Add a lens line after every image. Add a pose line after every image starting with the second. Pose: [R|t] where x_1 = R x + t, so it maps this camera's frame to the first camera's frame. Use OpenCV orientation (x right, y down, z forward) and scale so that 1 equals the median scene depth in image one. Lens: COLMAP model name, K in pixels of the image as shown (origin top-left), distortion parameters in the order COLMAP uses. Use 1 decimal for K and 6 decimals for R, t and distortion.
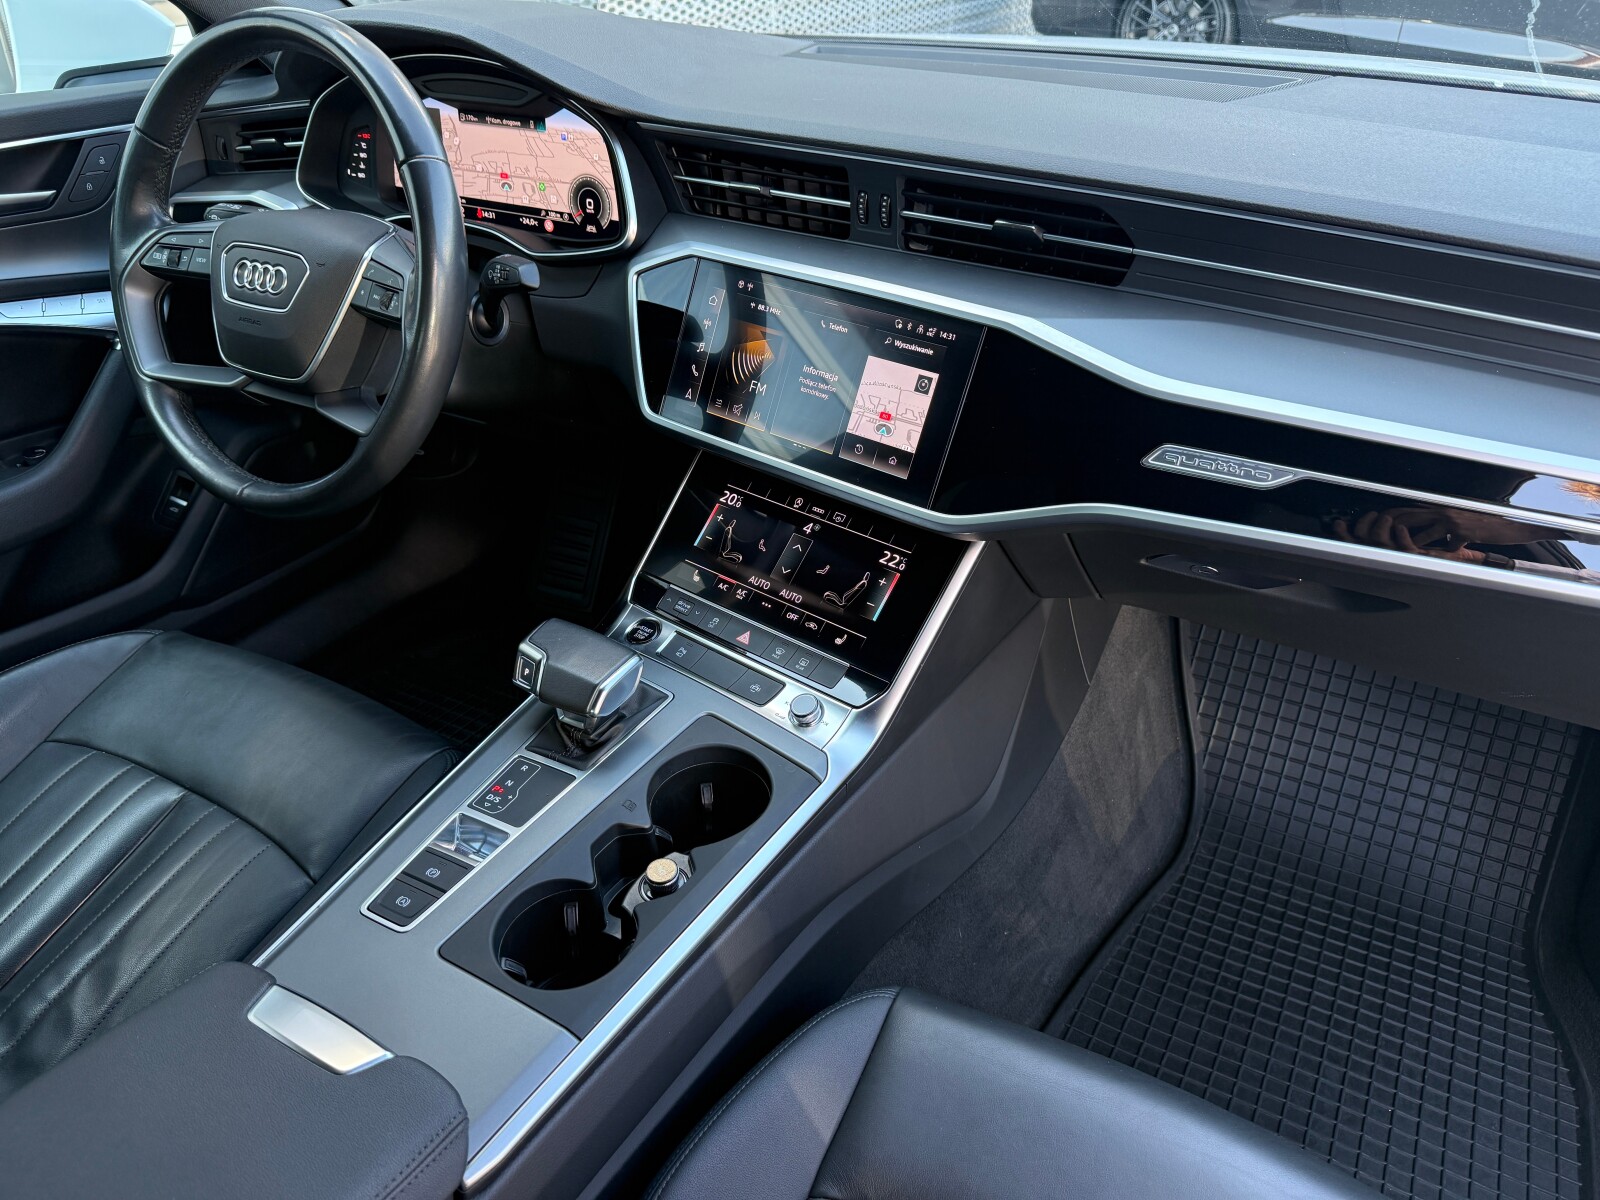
lens RADIAL K [[1124.9, 0, 807.3], [0, 1124.9, 607.0], [0, 0, 1]] dist [0.161623, -0.359389]
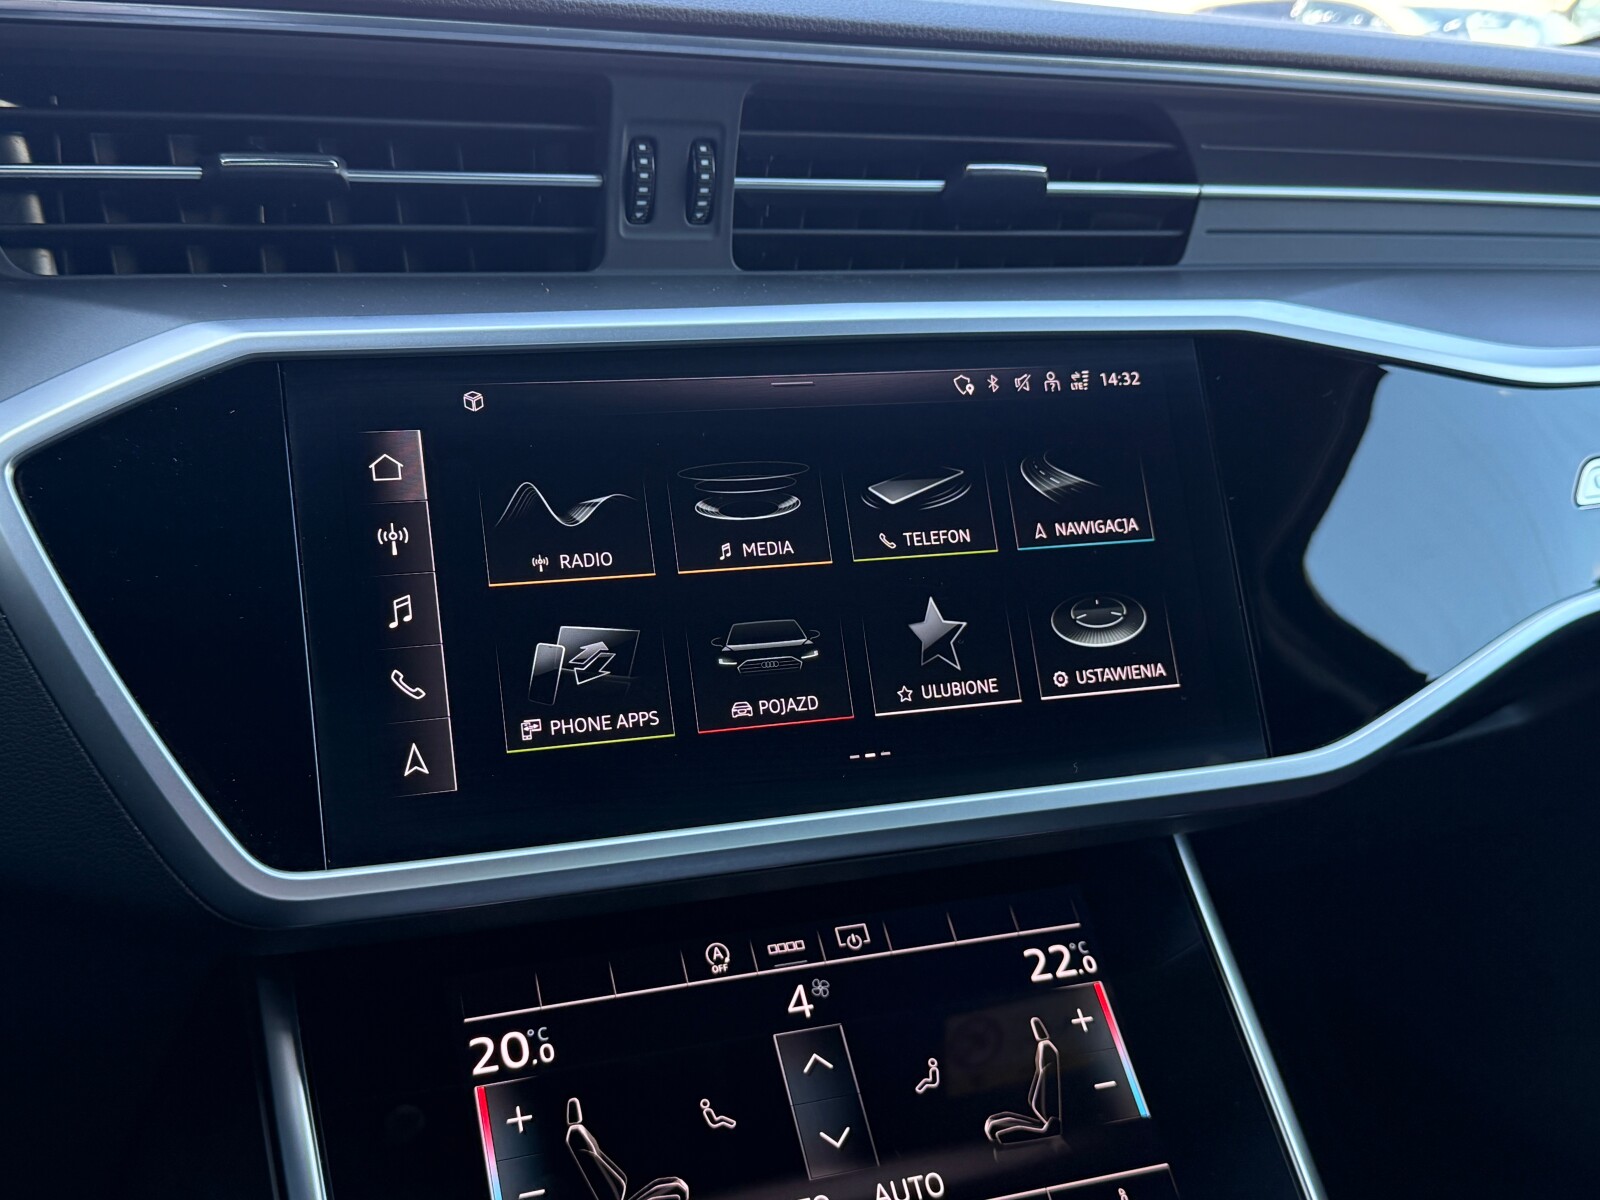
lens RADIAL K [[1781.4, 0, 799.7], [0, 1781.4, 607.3], [0, 0, 1]] dist [0.206732, -0.496566]
pose [[0.510150, -0.215630, 0.832617, -0.469806], [0.441211, 0.896593, -0.038134, -0.168873], [-0.738295, 0.386814, 0.552535, 0.668961]]
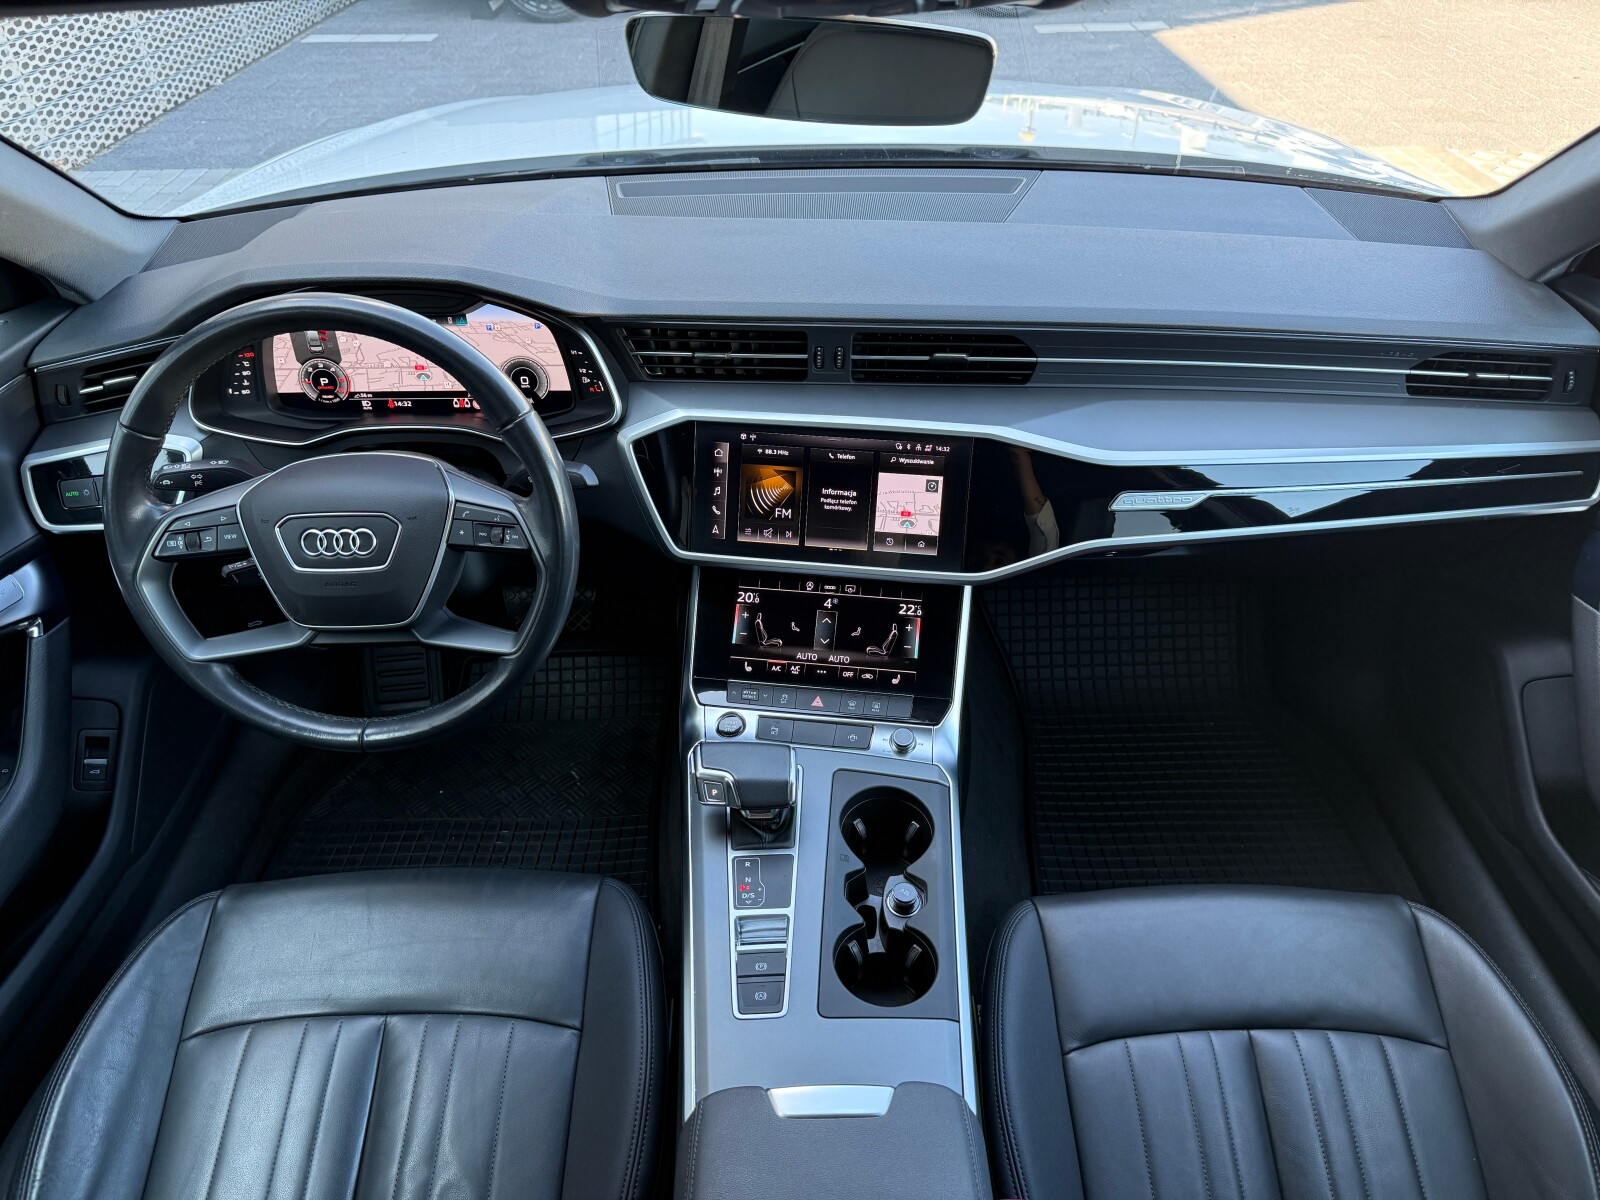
lens RADIAL K [[1124.9, 0, 807.3], [0, 1124.9, 607.0], [0, 0, 1]] dist [0.161623, -0.359389]
pose [[0.859259, -0.310895, 0.406224, -0.564974], [0.279792, 0.950440, 0.135573, -0.257887], [-0.428241, -0.002834, 0.903660, -0.146777]]
